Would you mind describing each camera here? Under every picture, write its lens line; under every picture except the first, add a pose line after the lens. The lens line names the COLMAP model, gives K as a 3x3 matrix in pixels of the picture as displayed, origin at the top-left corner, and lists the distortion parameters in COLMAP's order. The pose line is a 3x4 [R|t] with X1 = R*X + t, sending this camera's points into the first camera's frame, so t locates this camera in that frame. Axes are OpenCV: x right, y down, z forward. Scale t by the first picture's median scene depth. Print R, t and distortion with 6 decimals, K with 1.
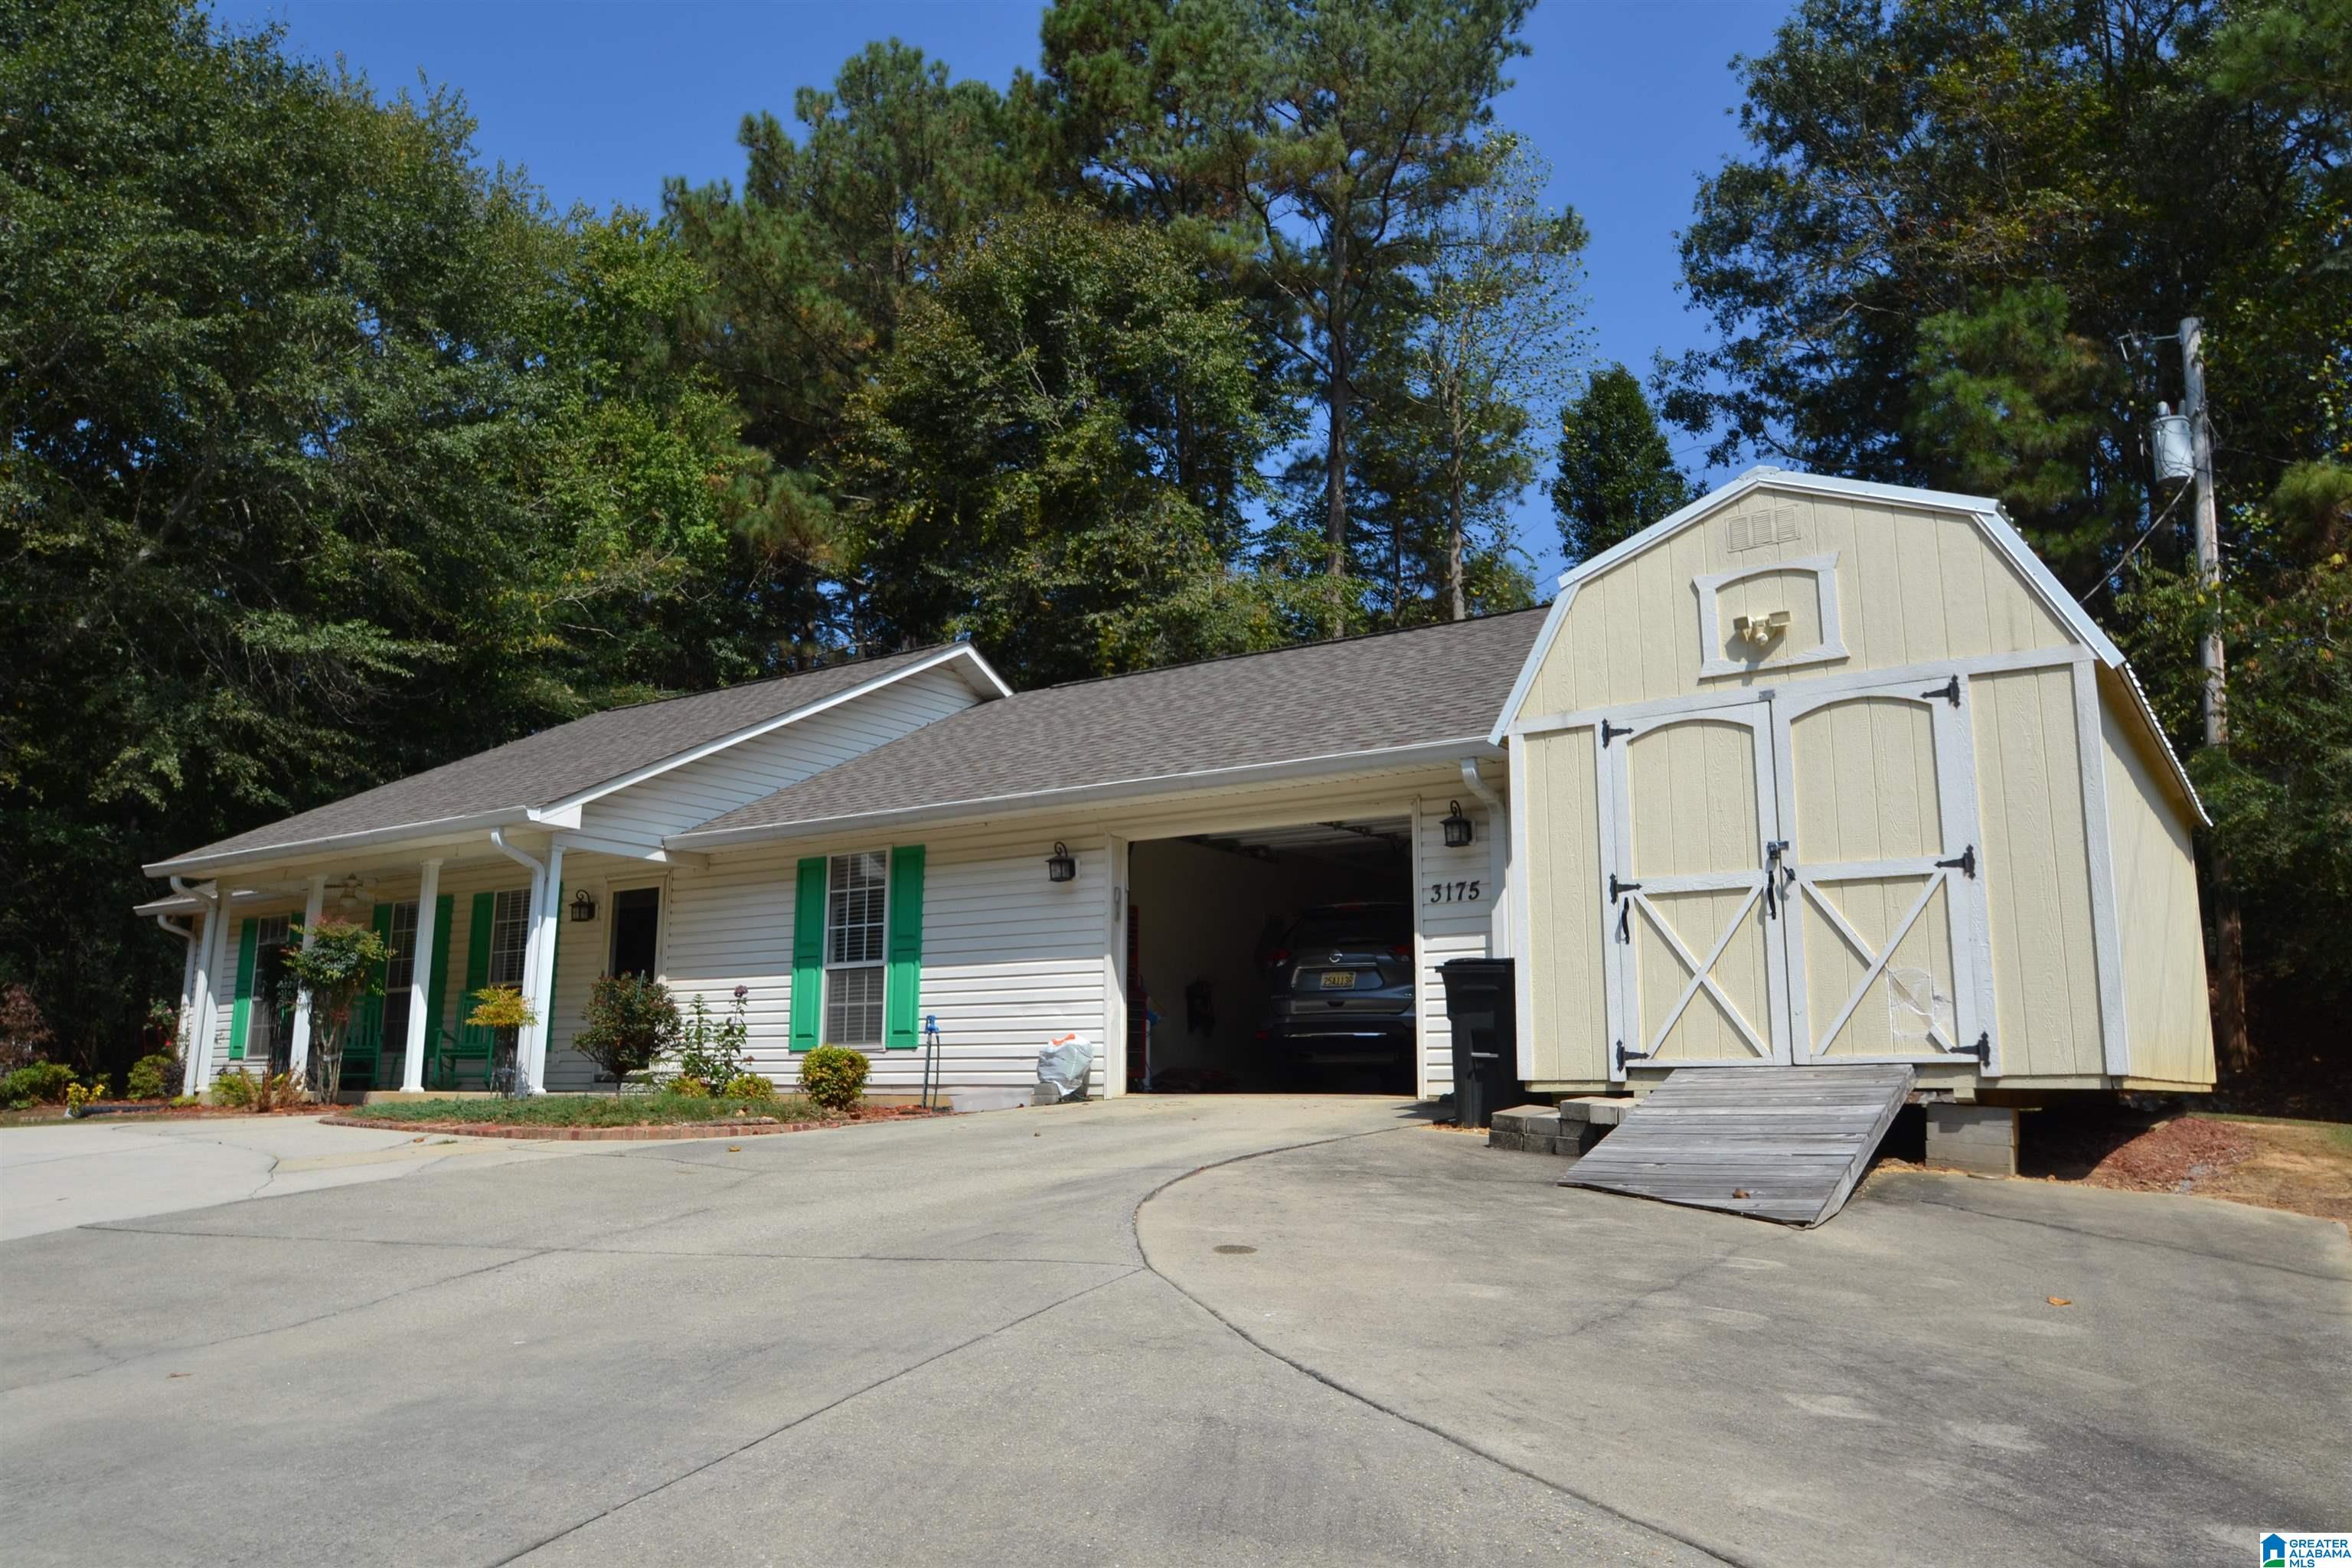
lens RADIAL K [[1671.6, 0, 1176.3], [0, 1671.6, 775.4], [0, 0, 1]] dist [0.013221, 0.001798]
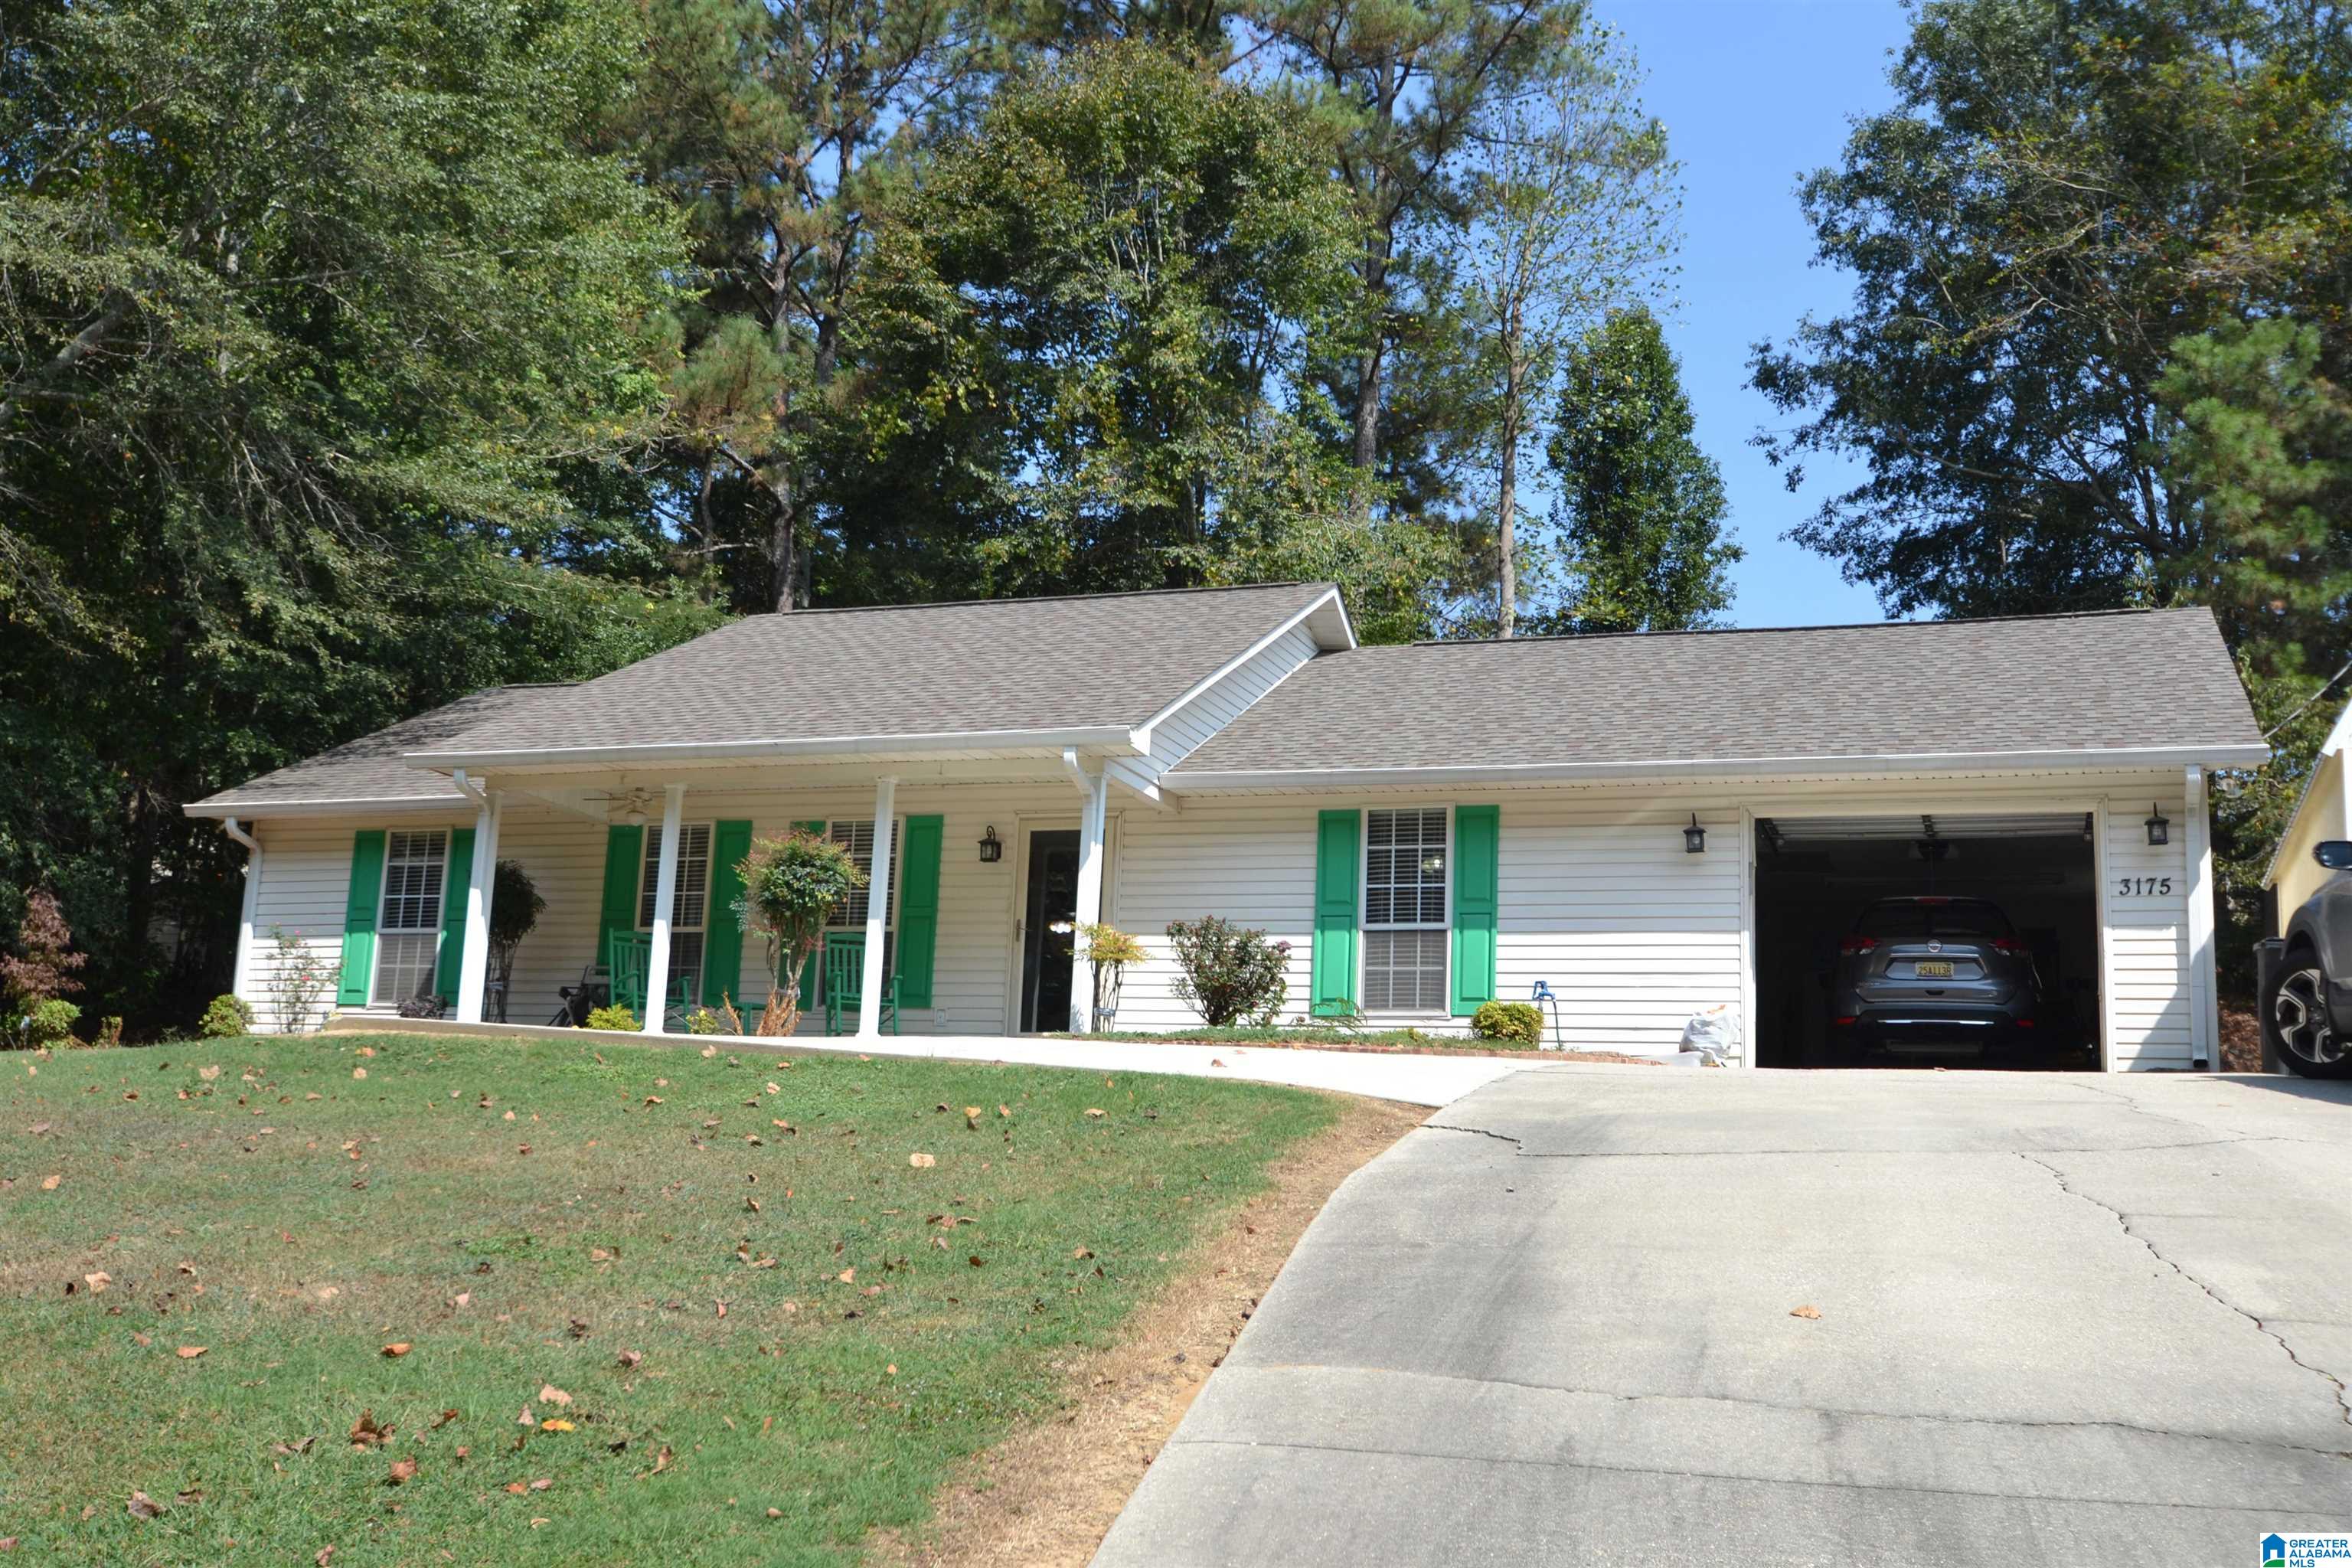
lens RADIAL K [[2402.2, 0, 1176.1], [0, 2402.2, 788.8], [0, 0, 1]] dist [0.011365, 0.000000]
pose [[0.962723, 0.082571, 0.257577, -0.645963], [-0.084106, 0.996444, -0.005072, 0.052070], [-0.257080, -0.016781, 0.966244, -0.255528]]
